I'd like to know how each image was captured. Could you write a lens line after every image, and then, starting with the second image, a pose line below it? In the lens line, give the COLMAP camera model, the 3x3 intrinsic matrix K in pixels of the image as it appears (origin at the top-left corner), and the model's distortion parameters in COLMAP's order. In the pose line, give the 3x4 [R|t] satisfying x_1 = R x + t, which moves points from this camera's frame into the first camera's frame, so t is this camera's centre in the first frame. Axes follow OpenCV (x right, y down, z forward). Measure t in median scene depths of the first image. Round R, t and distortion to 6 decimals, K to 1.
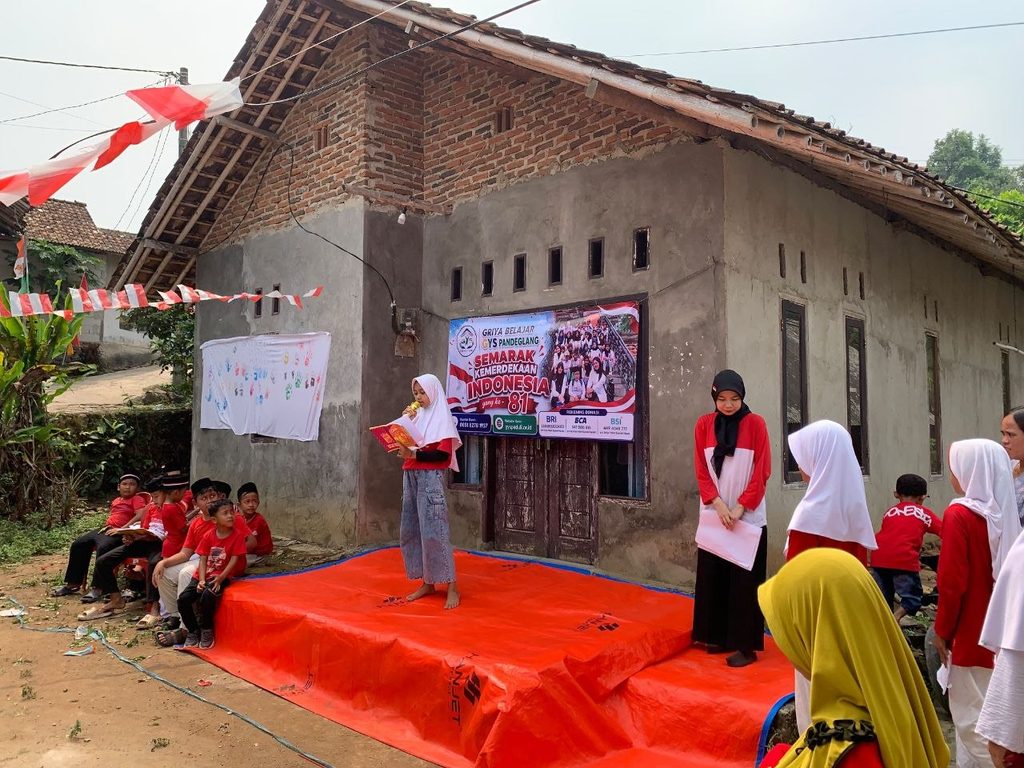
lens RADIAL K [[770.3, 0, 512.0], [0, 770.3, 384.0], [0, 0, 1]] dist [0.097781, -0.154157]
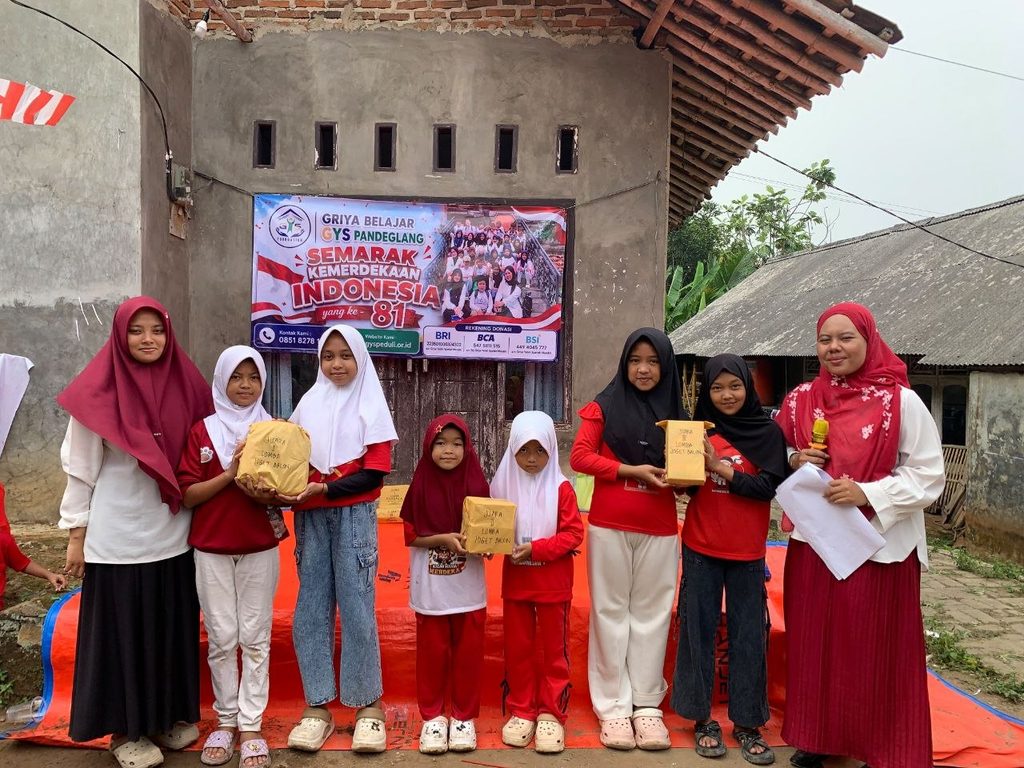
lens RADIAL K [[766.9, 0, 498.3], [0, 766.9, 385.7], [0, 0, 1]] dist [0.135140, -0.250550]
pose [[0.712737, -0.019143, 0.701170, -0.487858], [-0.048659, 0.995870, 0.076650, 0.032543], [-0.699741, -0.088750, 0.708862, 0.350762]]
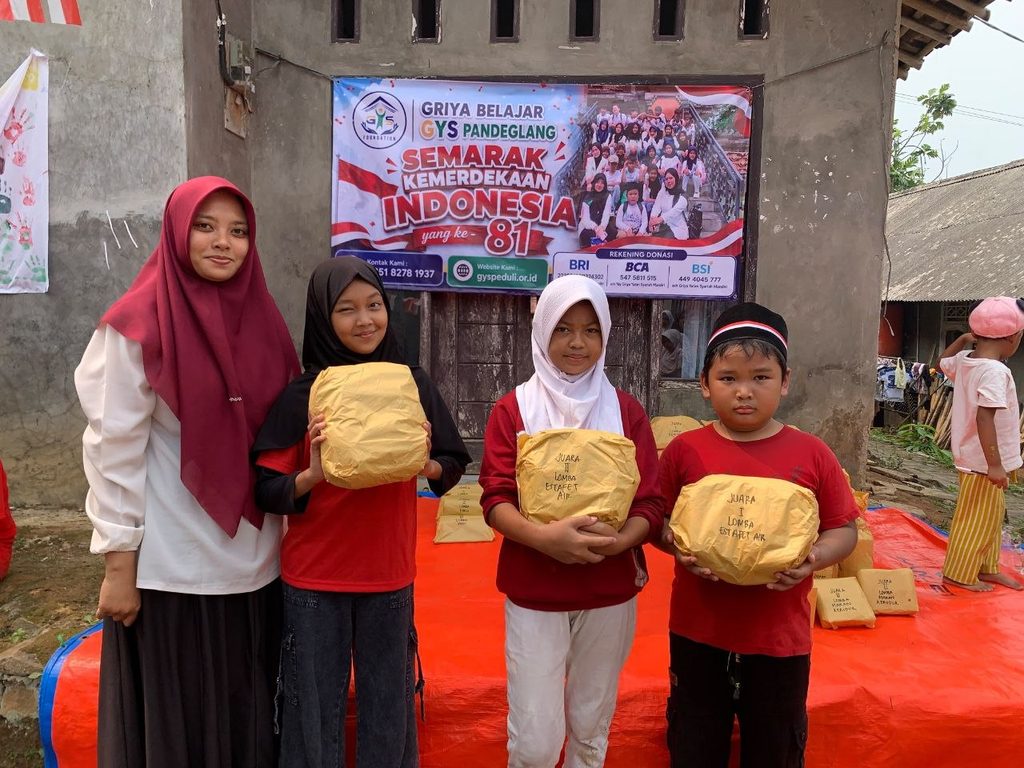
lens RADIAL K [[770.3, 0, 512.0], [0, 770.3, 384.0], [0, 0, 1]] dist [0.097781, -0.154157]
pose [[0.759612, -0.057539, 0.647826, -0.401137], [-0.044809, 0.989082, 0.140390, 0.055170], [-0.648831, -0.135671, 0.748740, 0.538288]]
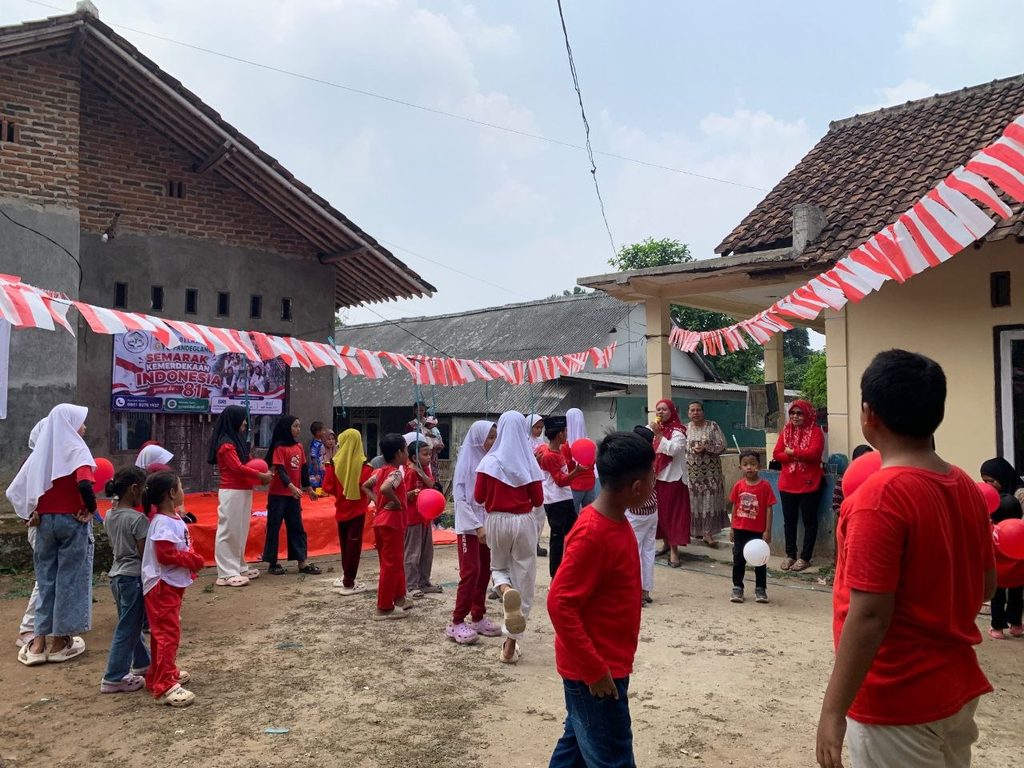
lens RADIAL K [[752.6, 0, 490.8], [0, 752.6, 379.0], [0, 0, 1]] dist [0.003796, 0.002785]
pose [[0.175144, 0.035030, 0.983919, -1.345532], [-0.061482, 0.997805, -0.024581, 0.003470], [-0.982621, -0.056188, 0.176913, 0.188094]]
